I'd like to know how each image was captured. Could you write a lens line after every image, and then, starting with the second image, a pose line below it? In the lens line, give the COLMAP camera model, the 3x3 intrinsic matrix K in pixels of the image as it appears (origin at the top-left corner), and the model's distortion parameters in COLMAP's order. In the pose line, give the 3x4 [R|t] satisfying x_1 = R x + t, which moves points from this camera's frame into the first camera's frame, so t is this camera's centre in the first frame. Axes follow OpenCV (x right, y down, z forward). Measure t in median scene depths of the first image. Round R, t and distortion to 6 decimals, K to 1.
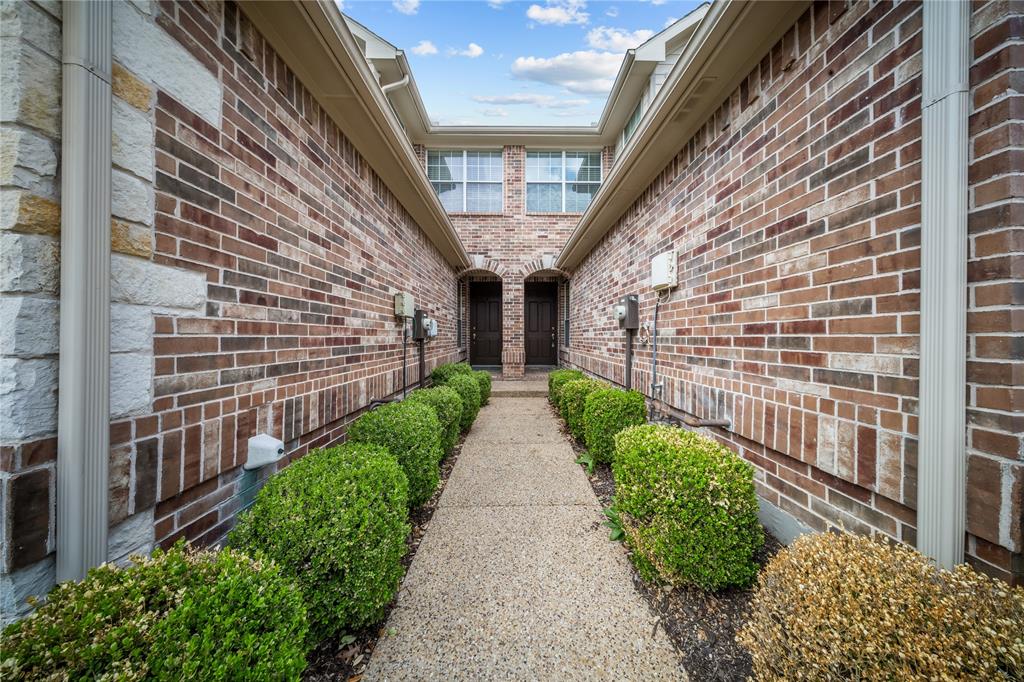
lens RADIAL K [[296.2, 0, 515.6], [0, 296.2, 339.6], [0, 0, 1]] dist [0.001391, -0.002257]
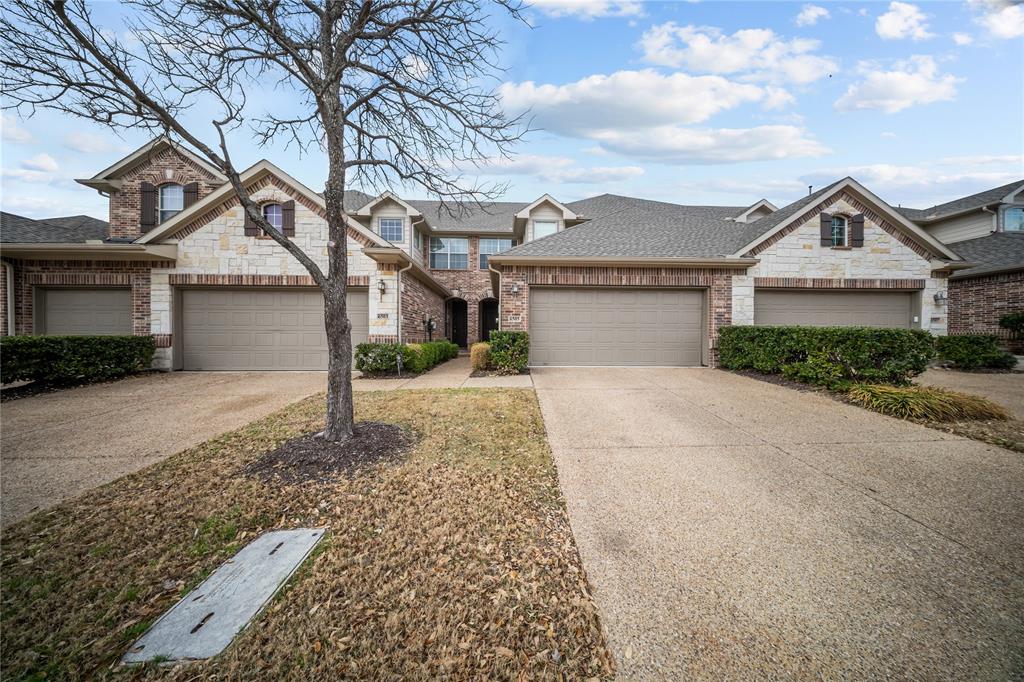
lens RADIAL K [[296.2, 0, 515.6], [0, 296.2, 339.6], [0, 0, 1]] dist [0.001391, -0.002257]
pose [[0.999580, 0.005004, 0.028556, 0.243902], [-0.004783, 0.999958, -0.007797, 0.069041], [-0.028594, 0.007657, 0.999562, -1.098505]]
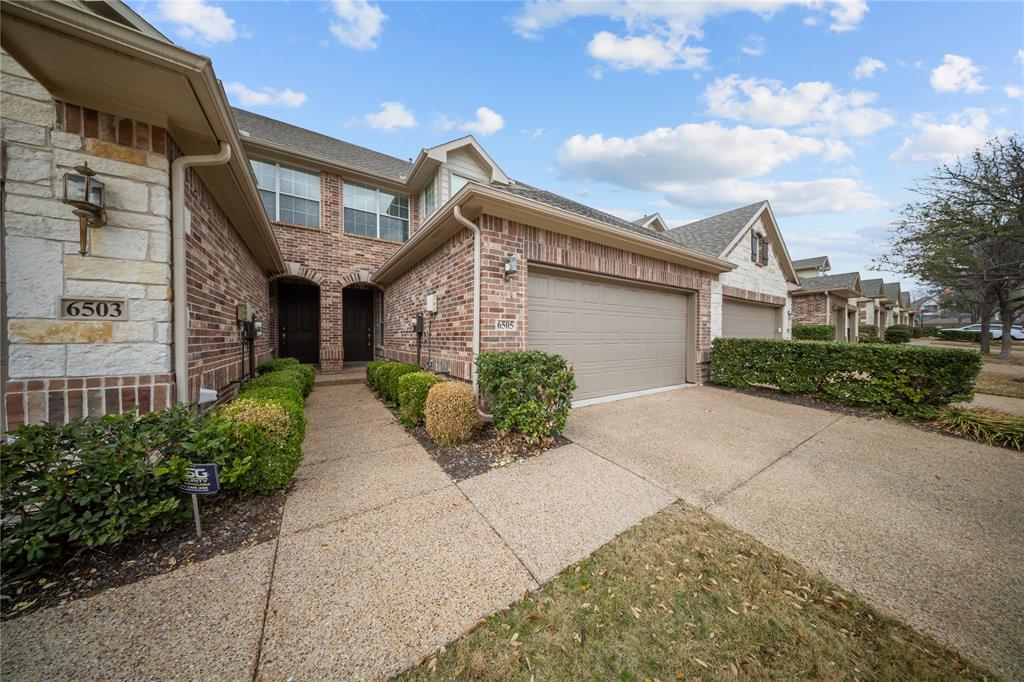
lens RADIAL K [[296.2, 0, 515.6], [0, 296.2, 339.6], [0, 0, 1]] dist [0.001391, -0.002257]
pose [[0.833037, -0.005400, 0.553191, -0.054433], [0.005398, 0.999984, 0.001632, 0.003531], [-0.553191, 0.001627, 0.833053, -0.403348]]
